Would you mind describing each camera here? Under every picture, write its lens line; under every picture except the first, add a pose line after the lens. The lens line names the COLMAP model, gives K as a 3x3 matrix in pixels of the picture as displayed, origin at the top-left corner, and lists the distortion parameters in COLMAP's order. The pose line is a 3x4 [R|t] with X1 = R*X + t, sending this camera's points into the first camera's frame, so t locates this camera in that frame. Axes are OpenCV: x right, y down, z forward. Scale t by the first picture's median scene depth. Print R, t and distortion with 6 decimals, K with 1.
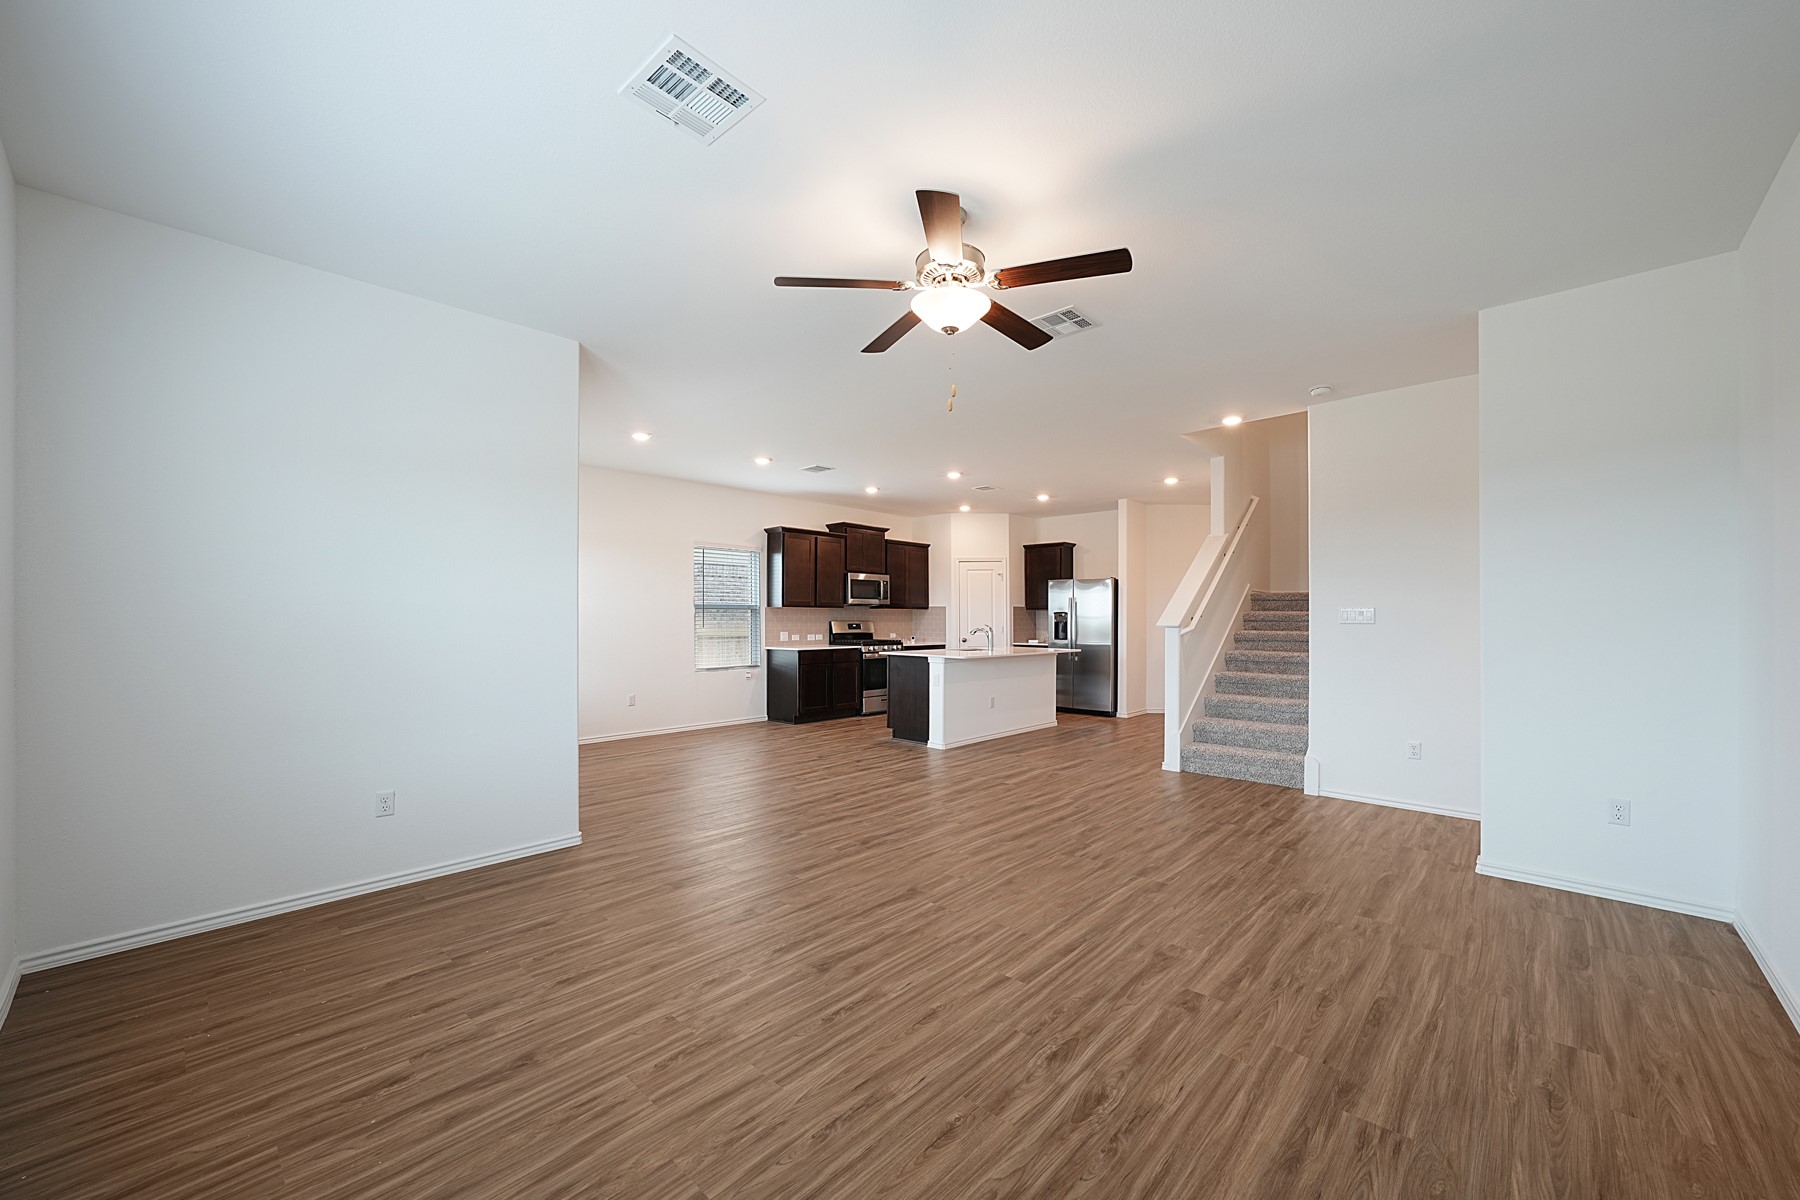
lens RADIAL K [[698.3, 0, 896.6], [0, 698.3, 619.5], [0, 0, 1]] dist [-0.000841, 0.000063]
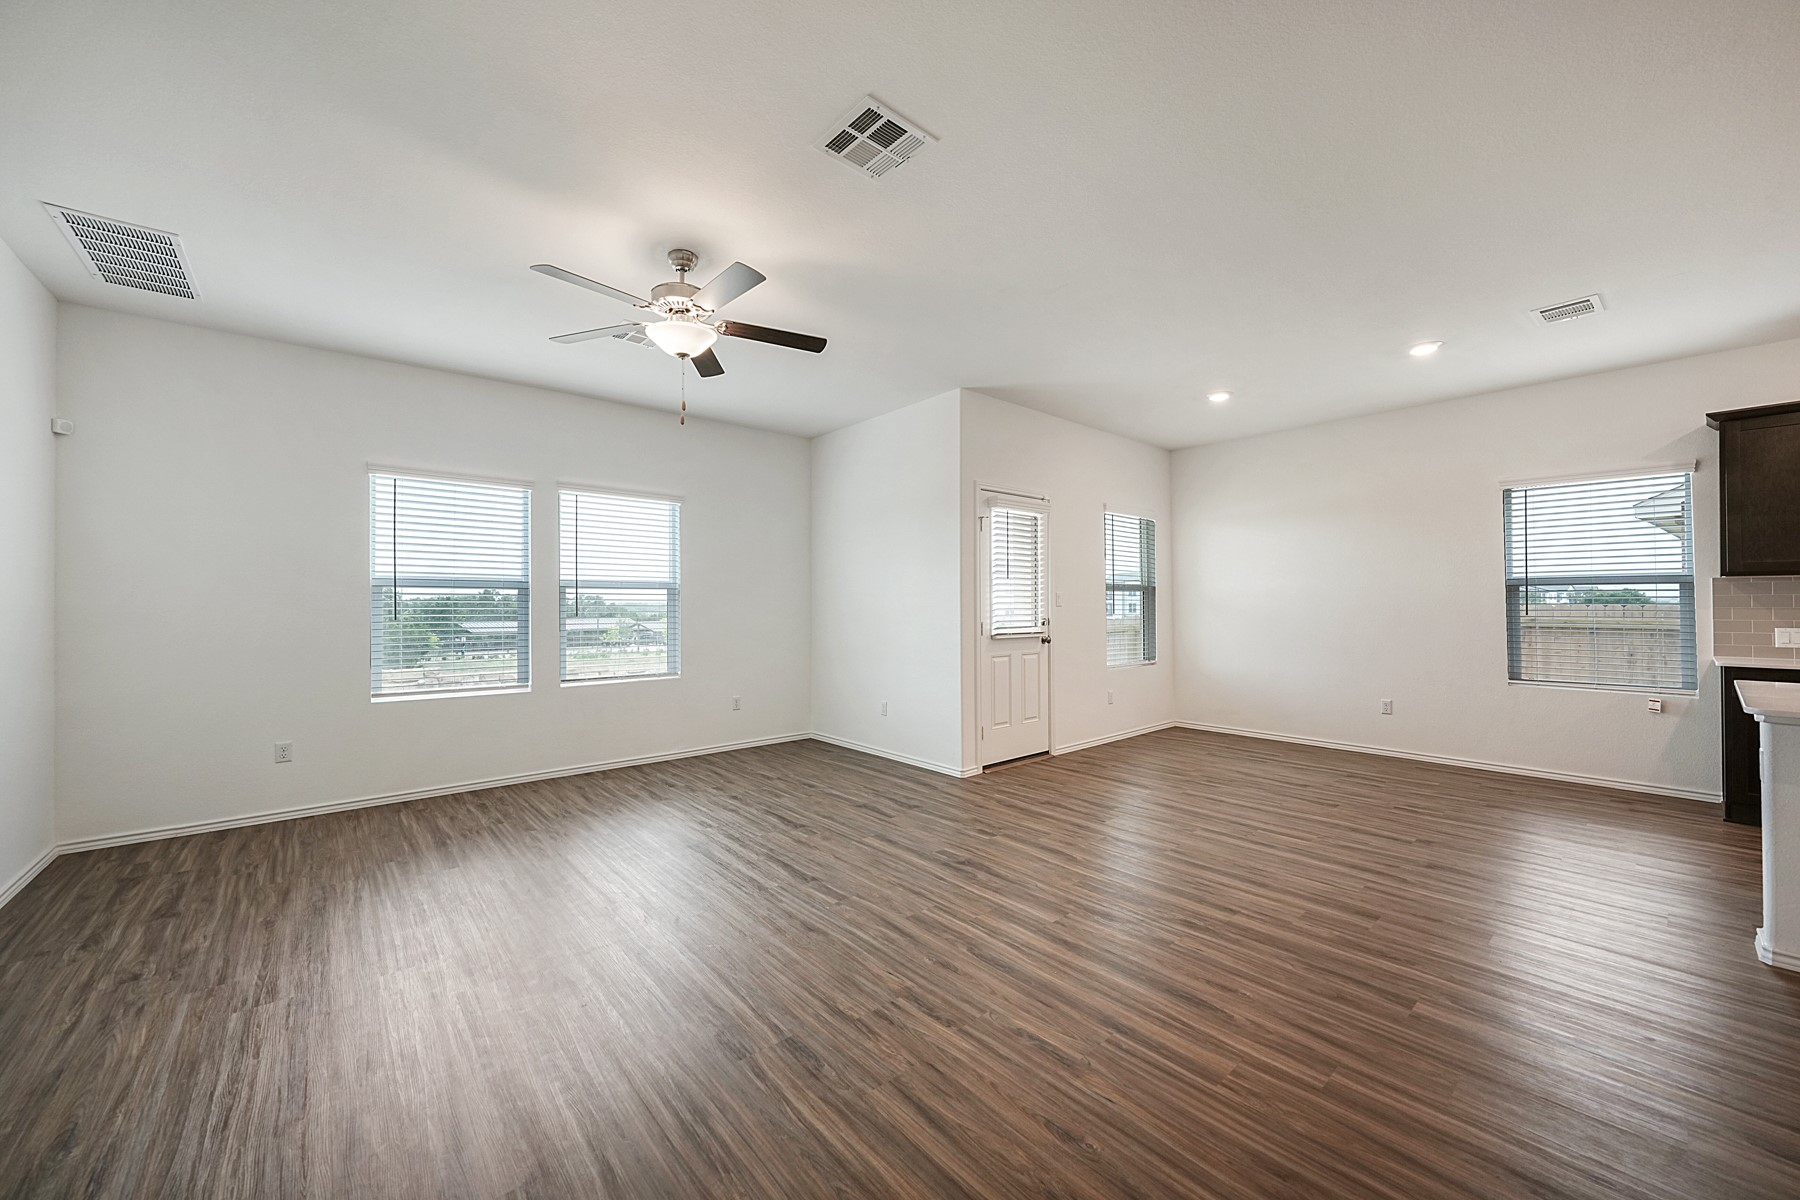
lens RADIAL K [[672.9, 0, 900.0], [0, 672.9, 600.0], [0, 0, 1]] dist [-0.001984, -0.000105]
pose [[-0.107680, -0.004760, -0.994174, 0.612152], [0.002303, 0.999985, -0.005037, -0.000894], [0.994183, -0.002831, -0.107667, 0.784419]]
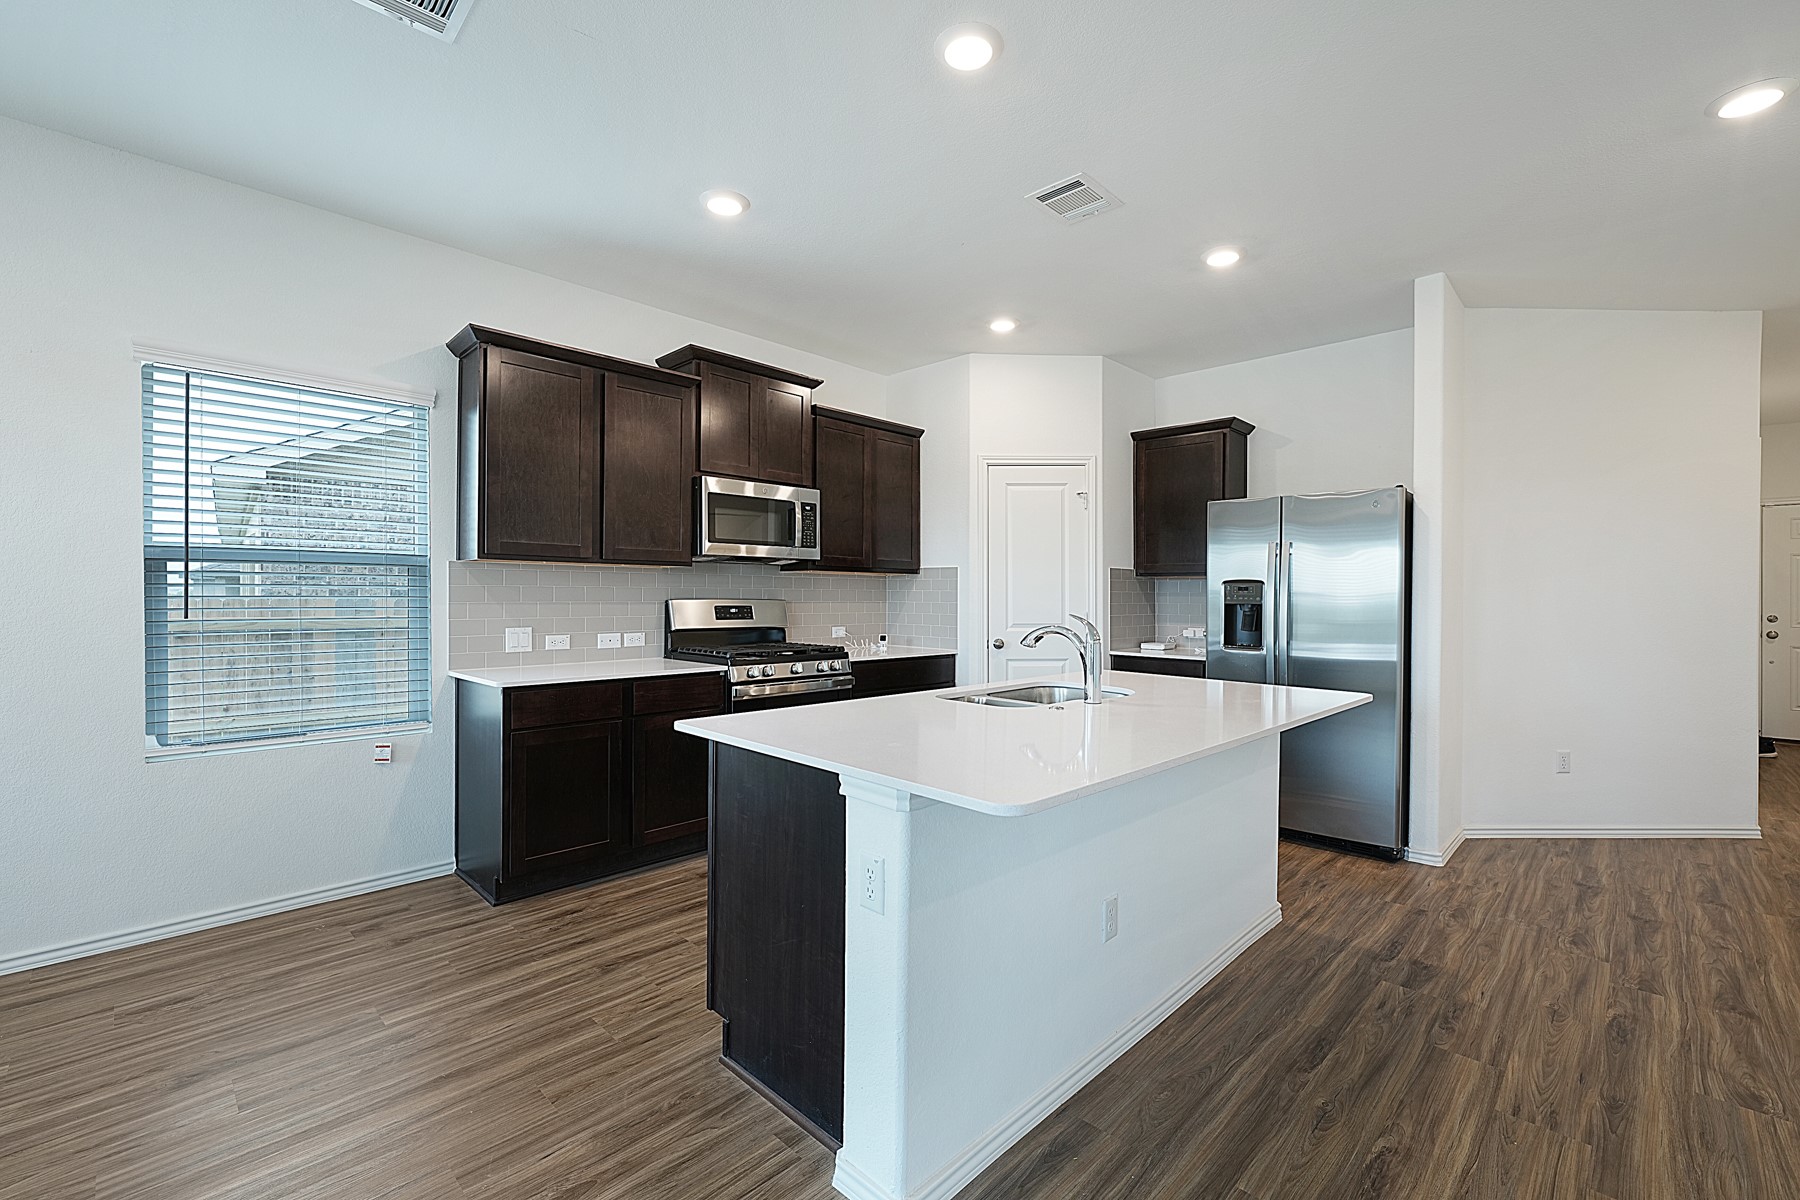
lens RADIAL K [[766.4, 0, 904.5], [0, 766.4, 597.3], [0, 0, 1]] dist [-0.000838, -0.000007]
pose [[0.999727, 0.004844, -0.022870, 0.096372], [-0.004786, 0.999985, 0.002611, -0.001504], [0.022882, -0.002501, 0.999735, 1.028175]]
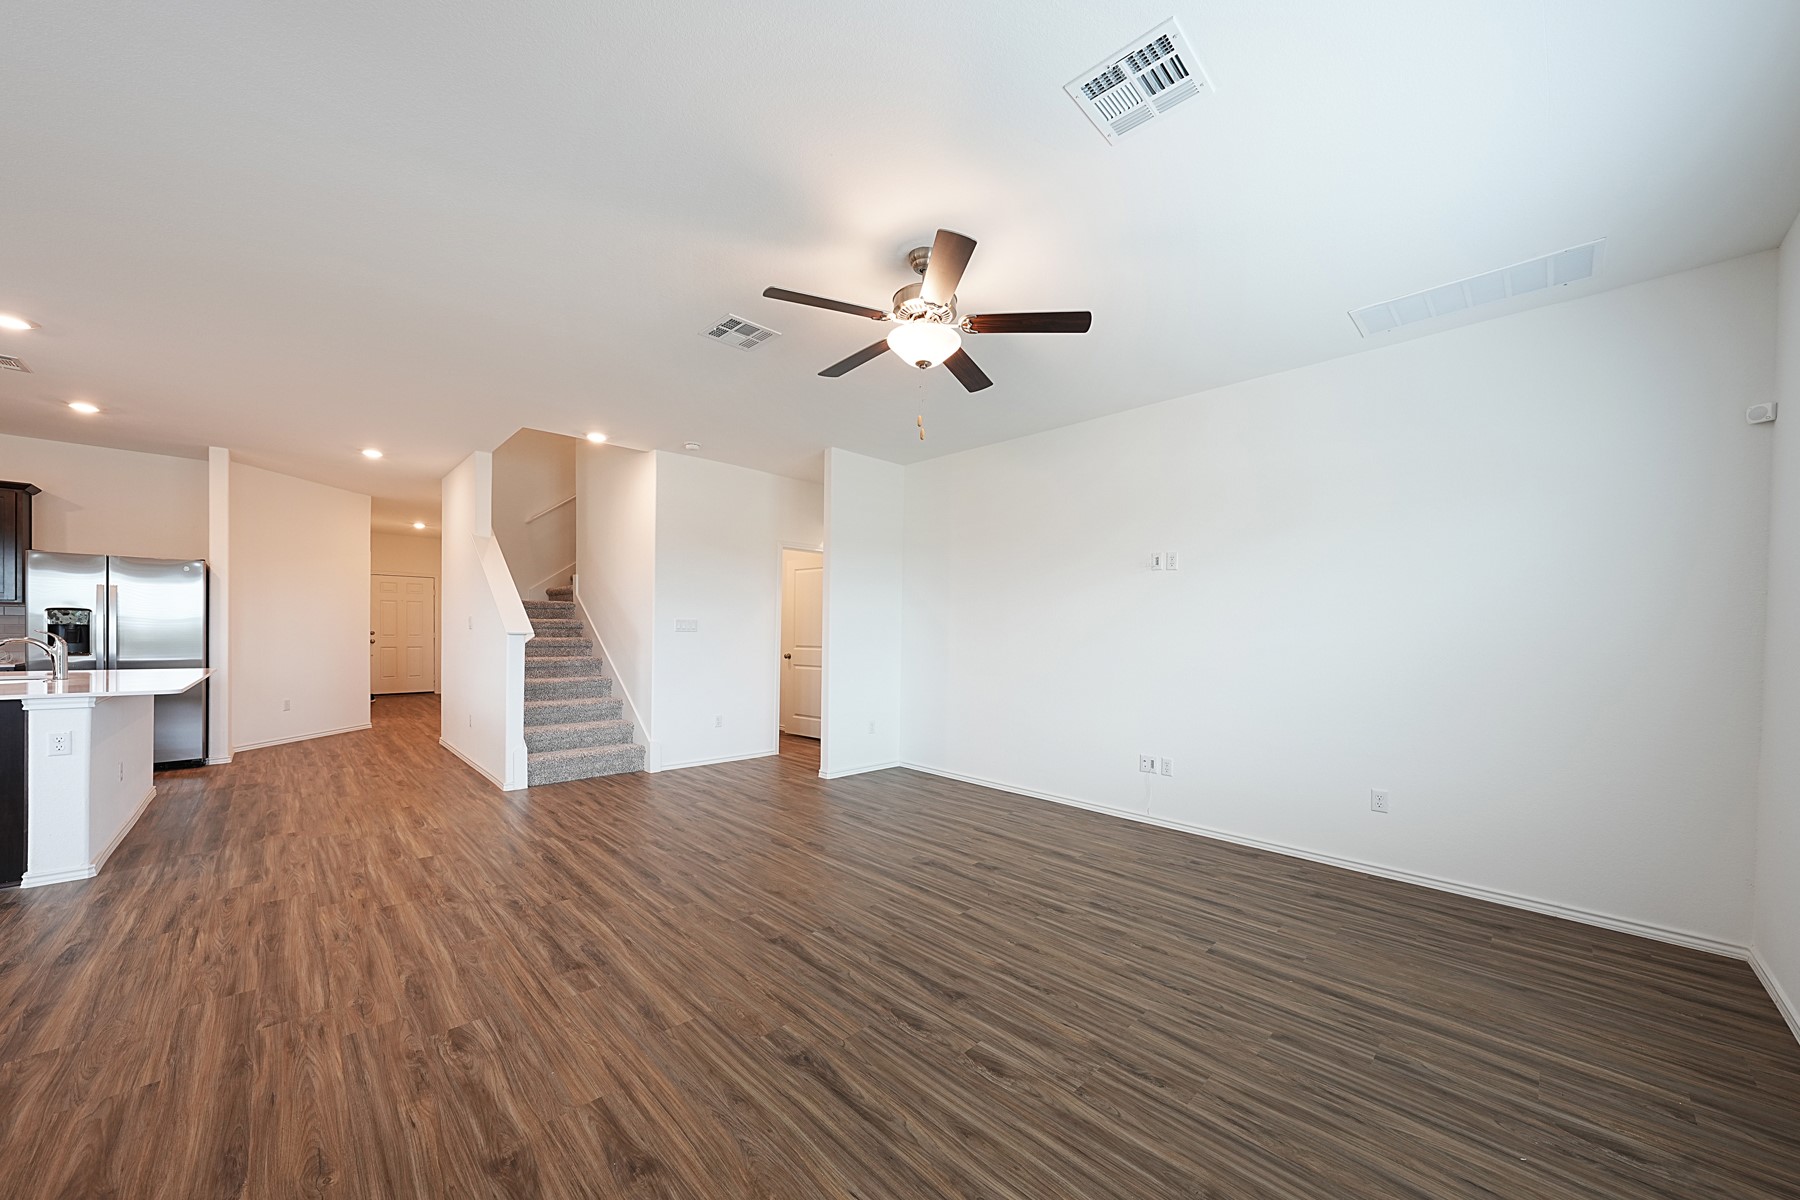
lens RADIAL K [[638.0, 0, 901.7], [0, 638.0, 638.2], [0, 0, 1]] dist [-0.001463, 0.000217]
pose [[0.043851, -0.012222, 0.998963, -0.489016], [-0.013272, 0.999830, 0.012815, -0.002266], [-0.998950, -0.013821, 0.043682, 0.519218]]
